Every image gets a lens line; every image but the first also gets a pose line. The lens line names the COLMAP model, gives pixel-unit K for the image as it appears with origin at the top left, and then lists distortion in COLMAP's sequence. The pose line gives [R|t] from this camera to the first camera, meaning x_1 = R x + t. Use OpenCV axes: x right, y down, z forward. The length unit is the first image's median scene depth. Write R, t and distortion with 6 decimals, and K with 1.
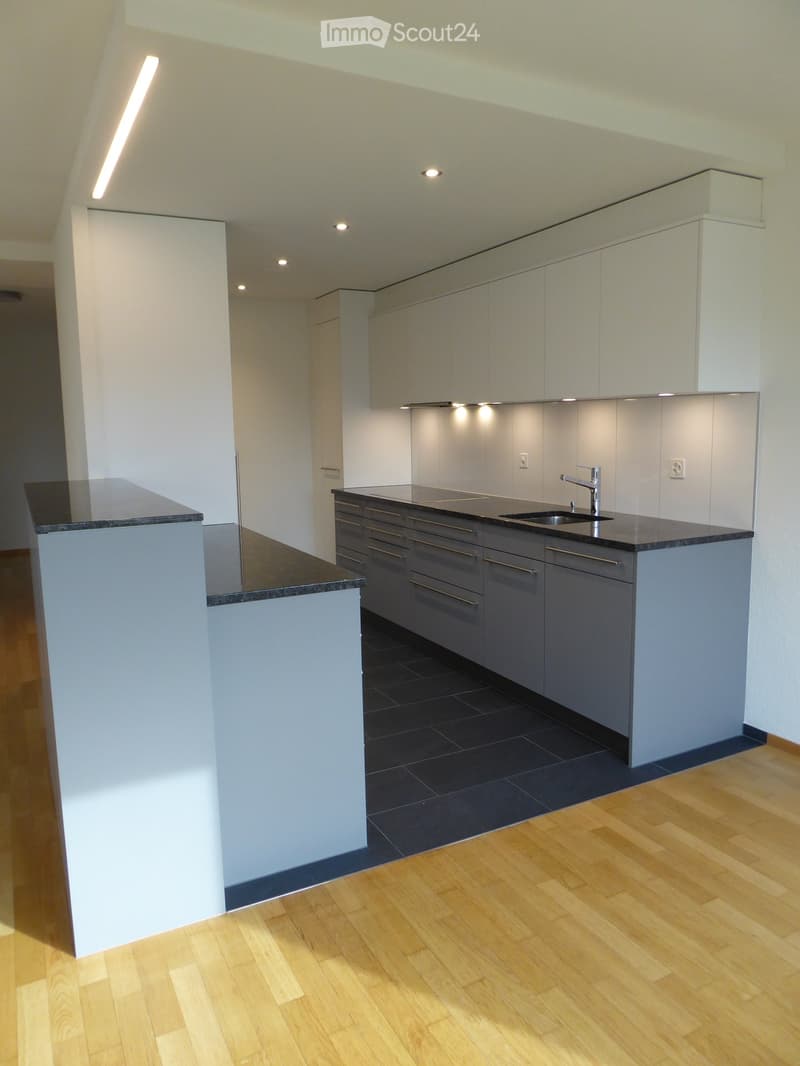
lens RADIAL K [[760.7, 0, 401.7], [0, 760.7, 532.8], [0, 0, 1]] dist [-0.007901, -0.000299]
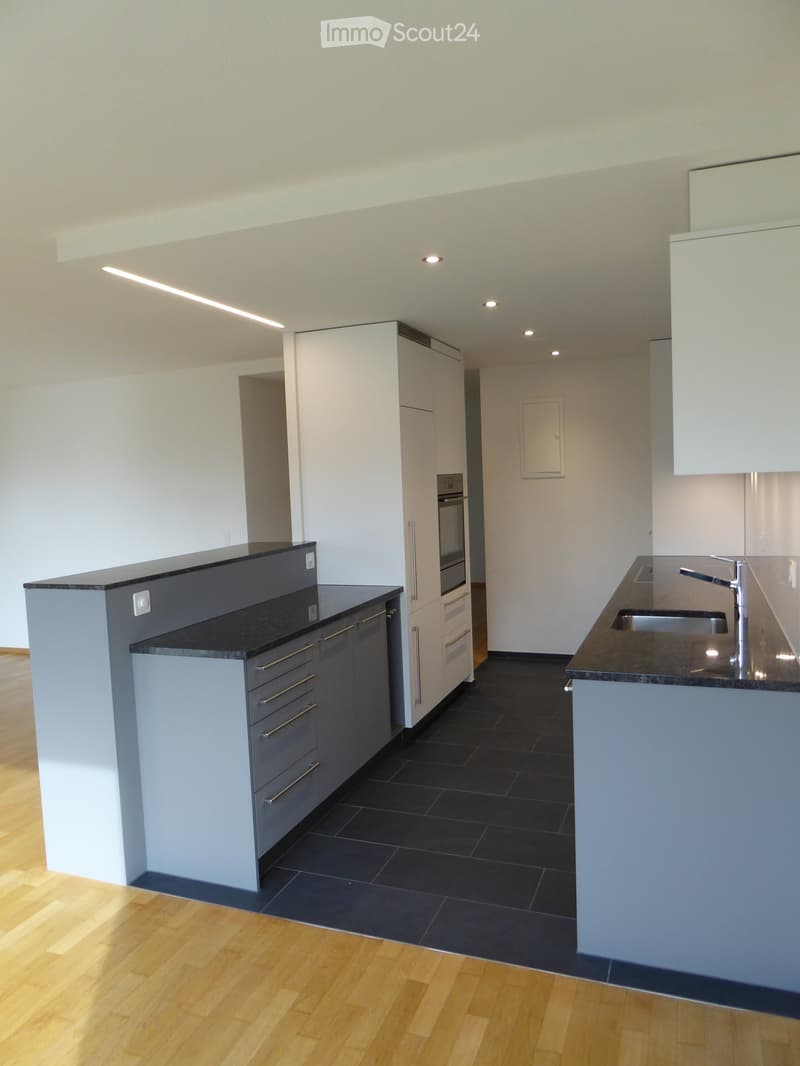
lens RADIAL K [[760.7, 0, 399.8], [0, 760.7, 533.0], [0, 0, 1]] dist [-0.007901, -0.000299]
pose [[0.654547, 0.048683, -0.754452, 0.993442], [-0.077083, 0.997021, -0.002540, -0.141613], [0.752082, 0.059818, 0.656350, 0.422550]]
